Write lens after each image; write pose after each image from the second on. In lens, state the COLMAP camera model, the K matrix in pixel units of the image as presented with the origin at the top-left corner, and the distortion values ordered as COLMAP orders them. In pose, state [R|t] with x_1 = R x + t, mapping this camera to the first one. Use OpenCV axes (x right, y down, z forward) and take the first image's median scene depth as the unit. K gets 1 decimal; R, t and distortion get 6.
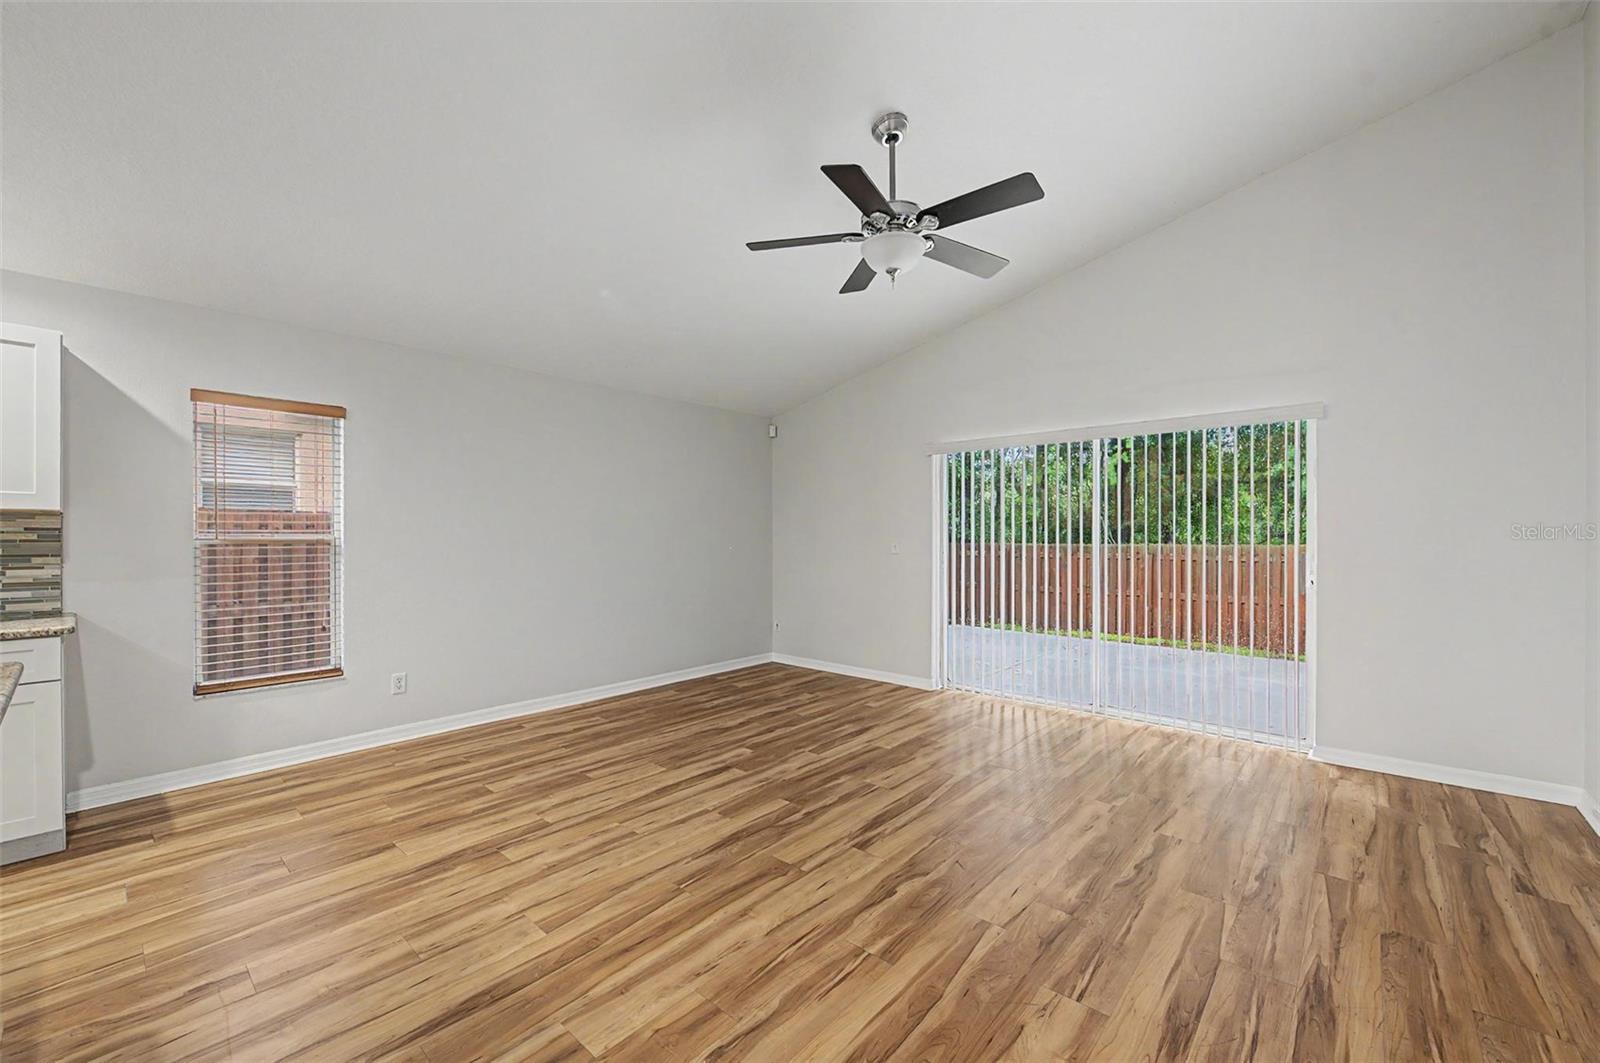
lens RADIAL K [[635.3, 0, 803.2], [0, 635.3, 534.3], [0, 0, 1]] dist [-0.001130, -0.000688]
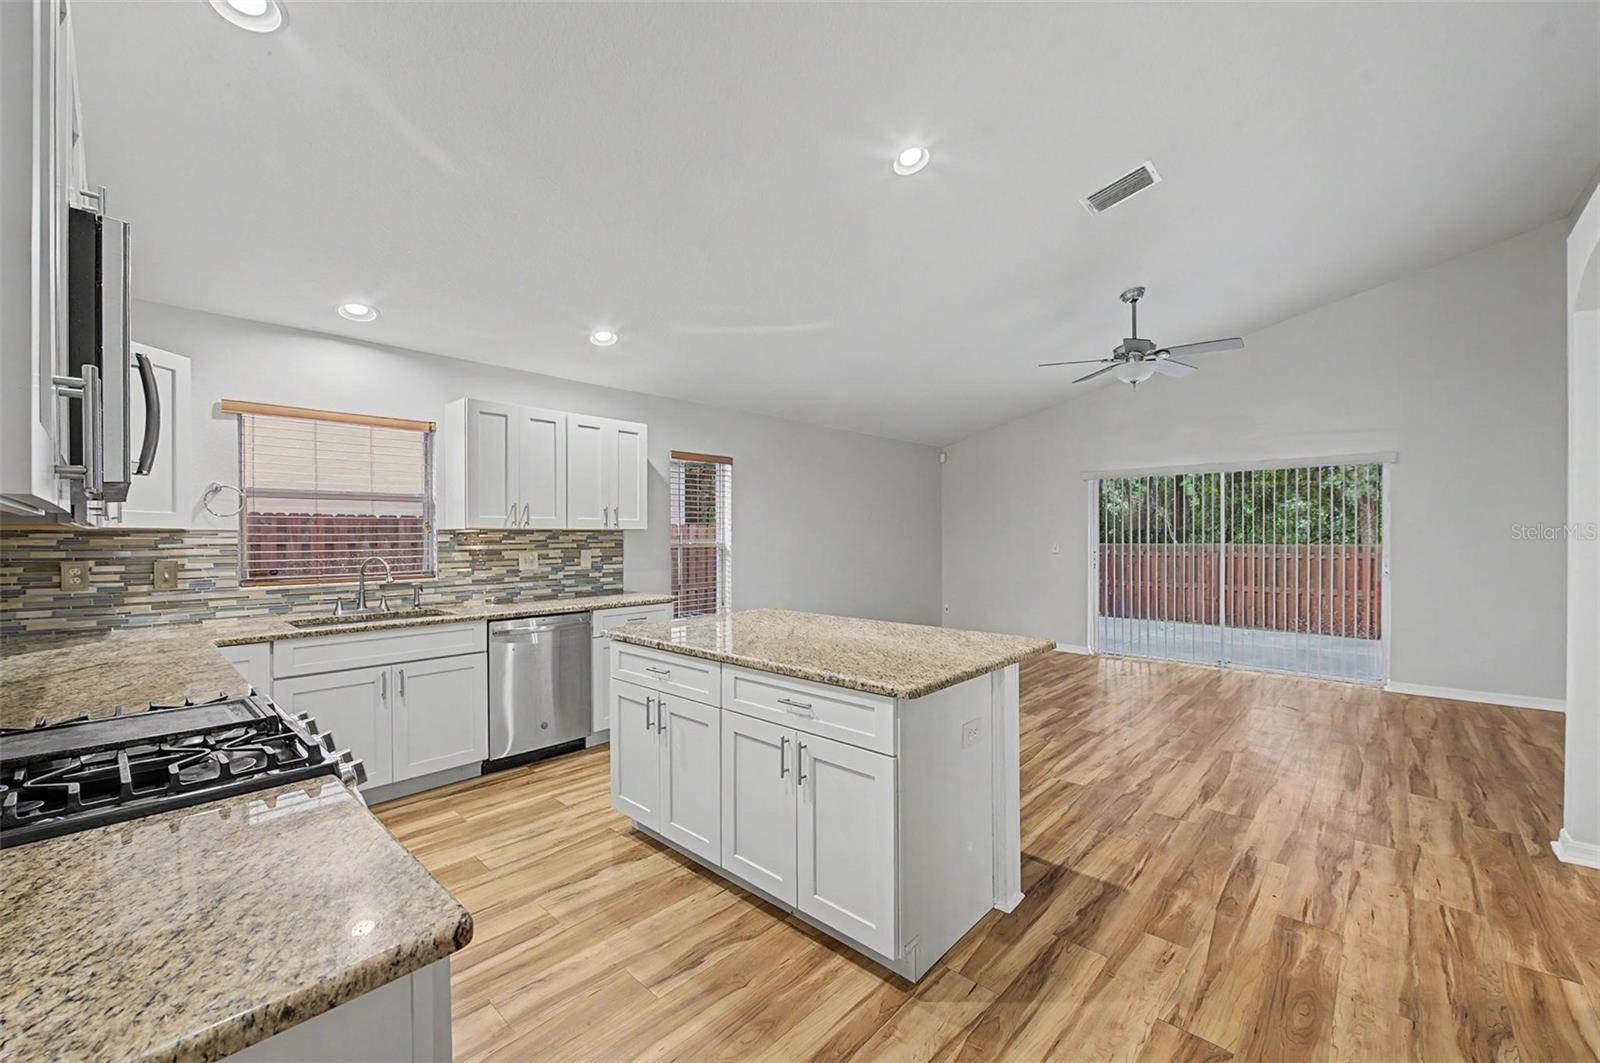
lens RADIAL K [[635.3, 0, 803.2], [0, 635.3, 534.3], [0, 0, 1]] dist [-0.001130, -0.000688]
pose [[0.999748, -0.002742, -0.022281, -0.665598], [0.002799, 0.999993, 0.002520, -0.026095], [0.022274, -0.002582, 0.999749, -0.644450]]
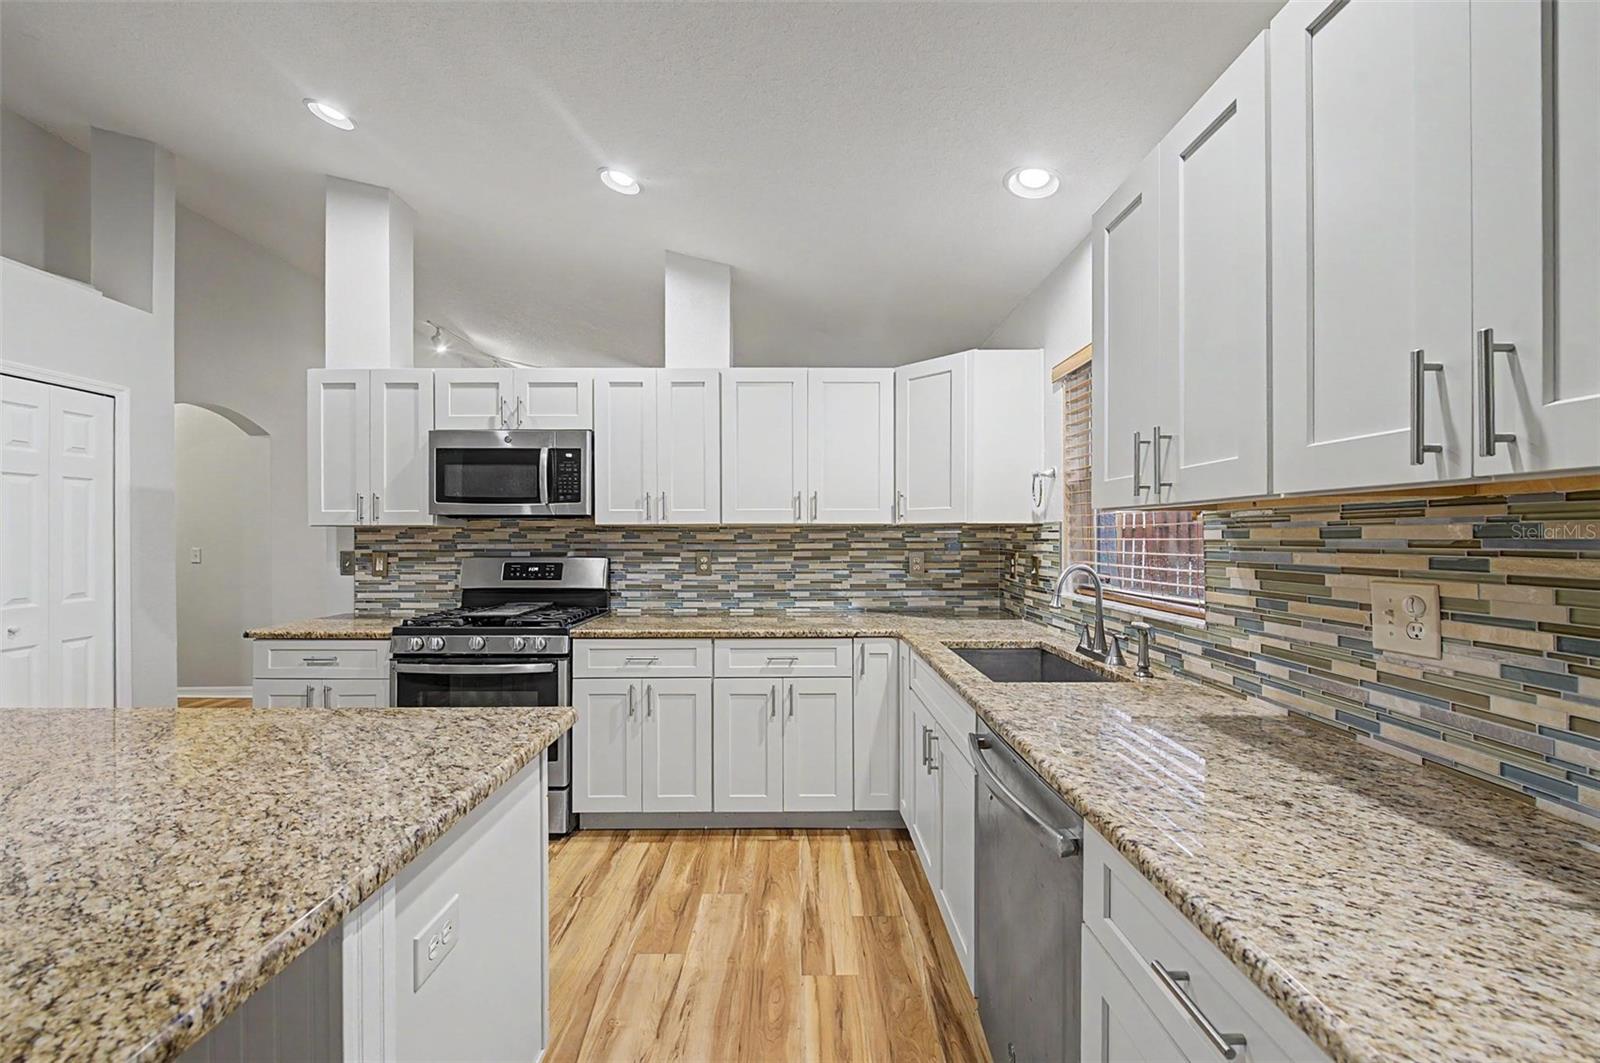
lens RADIAL K [[631.7, 0, 797.9], [0, 631.7, 536.7], [0, 0, 1]] dist [-0.000167, -0.000260]
pose [[-0.749749, 0.003144, -0.661715, -0.798420], [0.004595, 0.999989, -0.000456, -0.014182], [0.661706, -0.003383, -0.749756, 0.858827]]
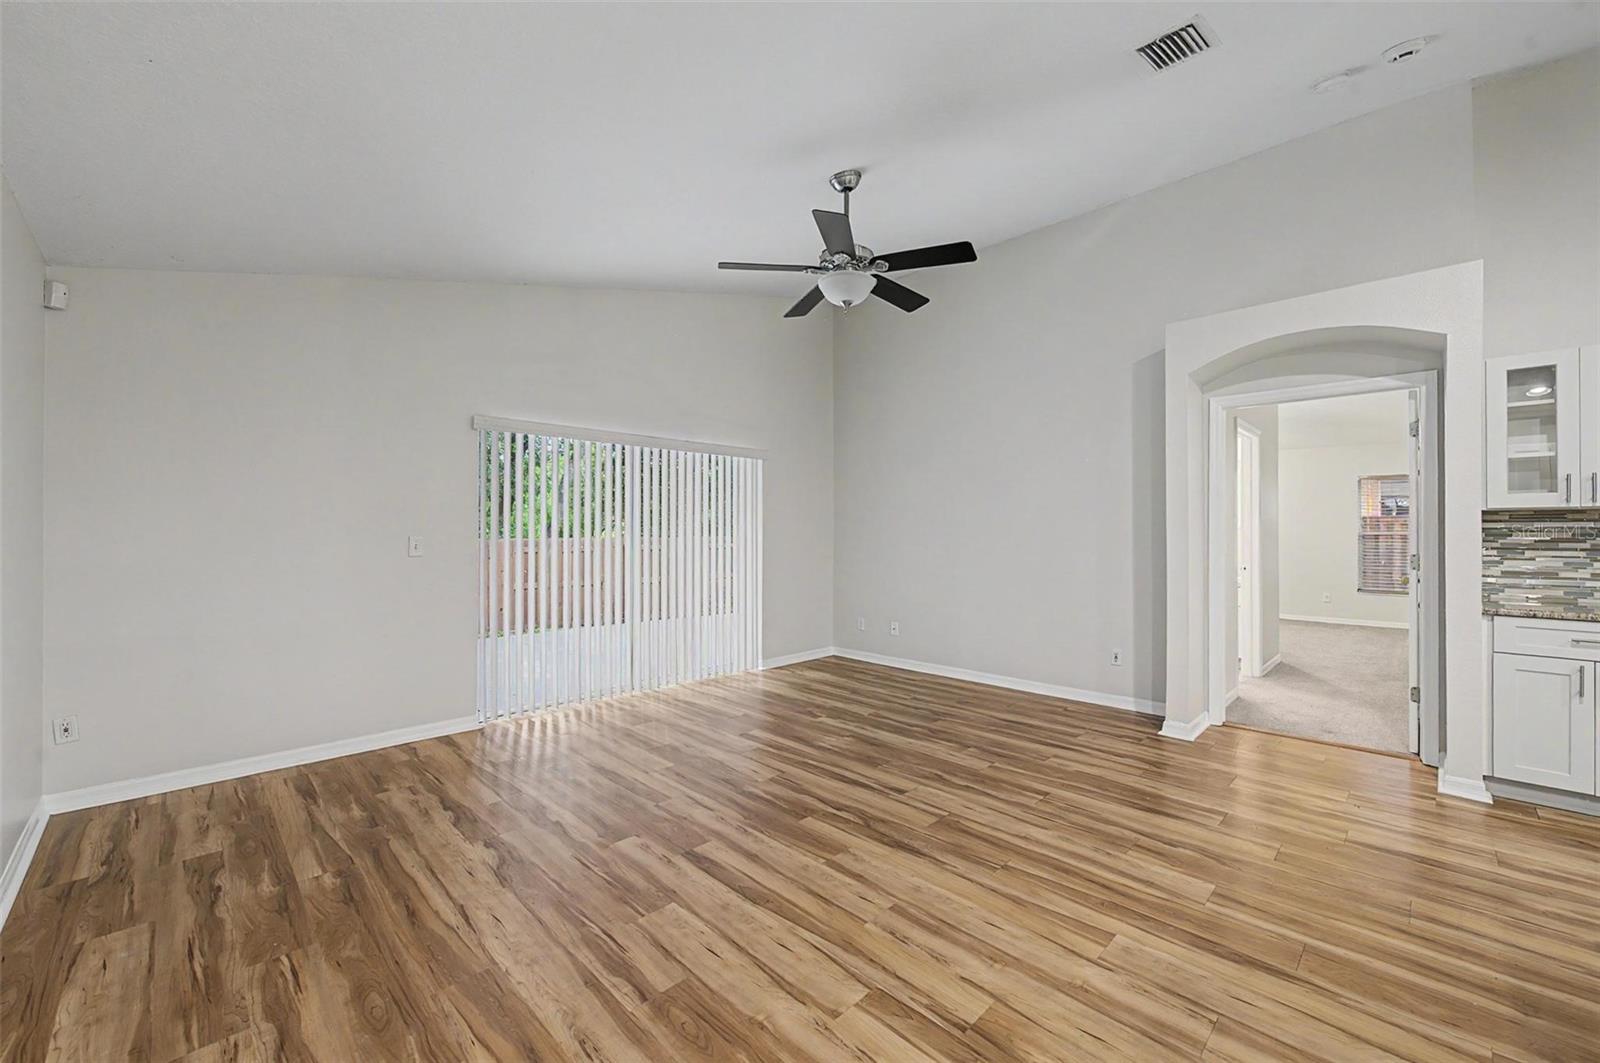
lens RADIAL K [[630.0, 0, 798.0], [0, 630.0, 528.0], [0, 0, 1]] dist [0.001521, -0.002597]
pose [[0.068777, 0.006209, 0.997613, -0.992092], [-0.001969, 0.999980, -0.006088, 0.003853], [-0.997630, -0.001546, 0.068788, 0.997887]]
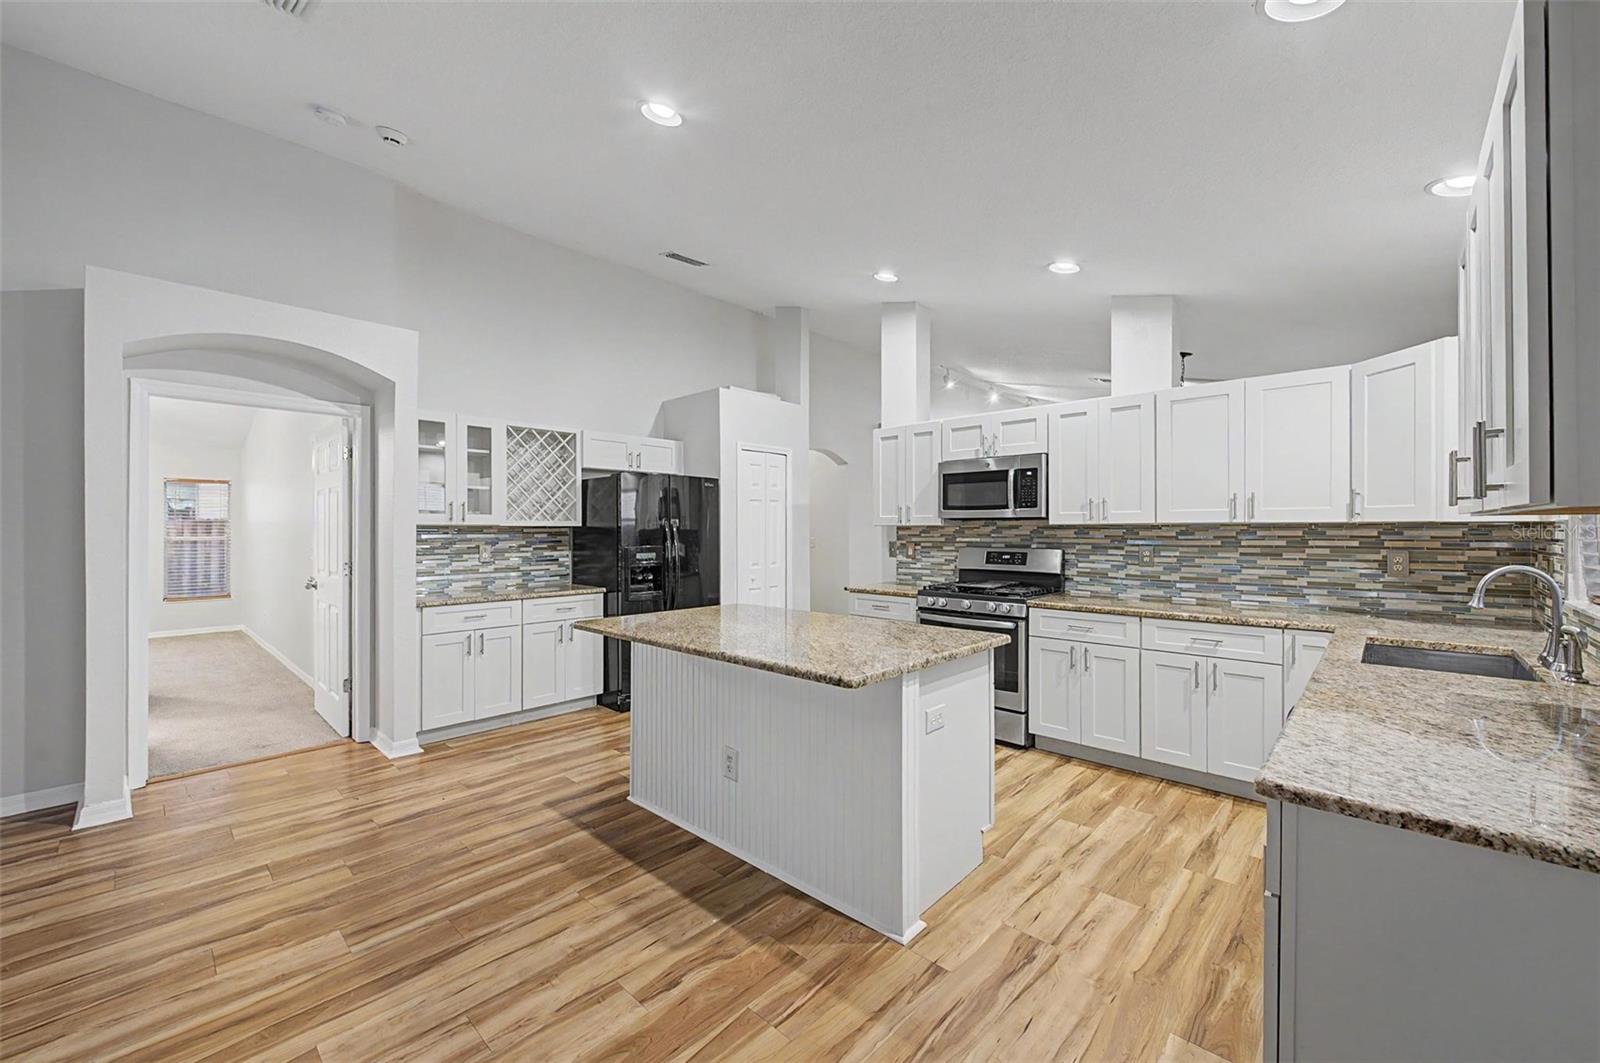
lens RADIAL K [[630.0, 0, 798.0], [0, 630.0, 528.0], [0, 0, 1]] dist [0.001521, -0.002597]
pose [[-0.999378, 0.002903, 0.035141, -0.737678], [0.002746, 0.999986, -0.004504, -0.023181], [-0.035154, -0.004405, -0.999372, 1.252060]]
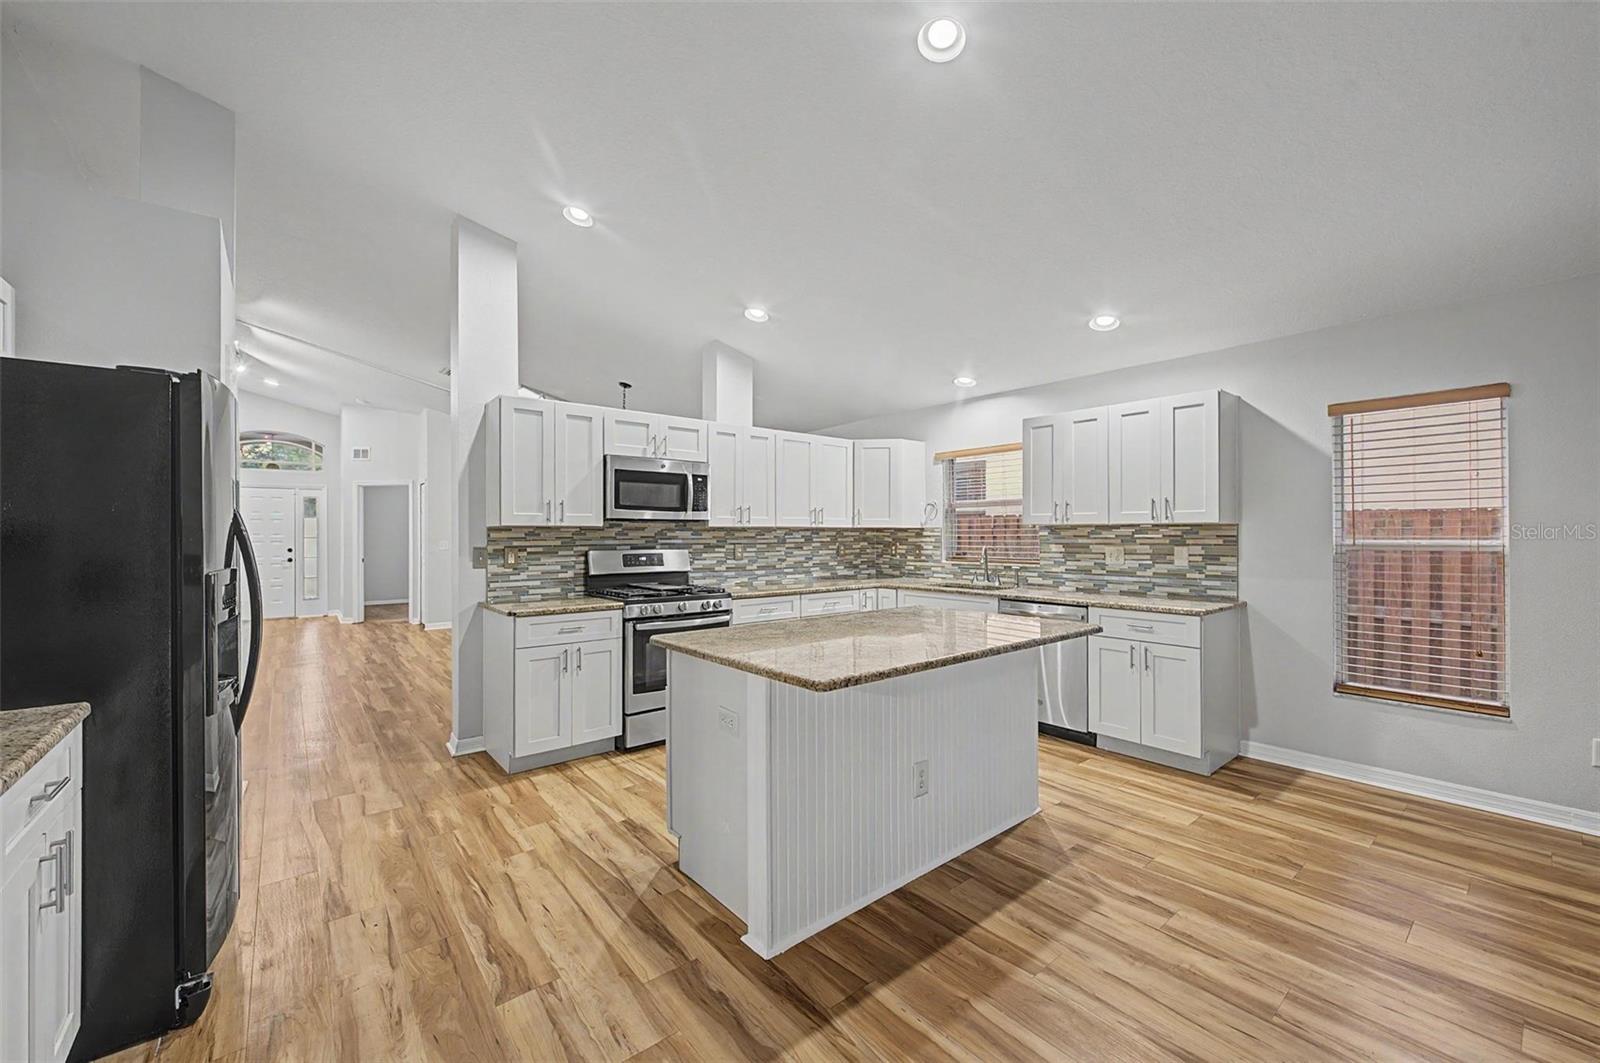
lens RADIAL K [[630.0, 0, 798.0], [0, 630.0, 528.0], [0, 0, 1]] dist [0.001521, -0.002597]
pose [[-0.164115, -0.007245, -0.986415, 0.262329], [0.004769, 0.999956, -0.008138, -0.018655], [0.986430, -0.006040, -0.164073, 0.318921]]
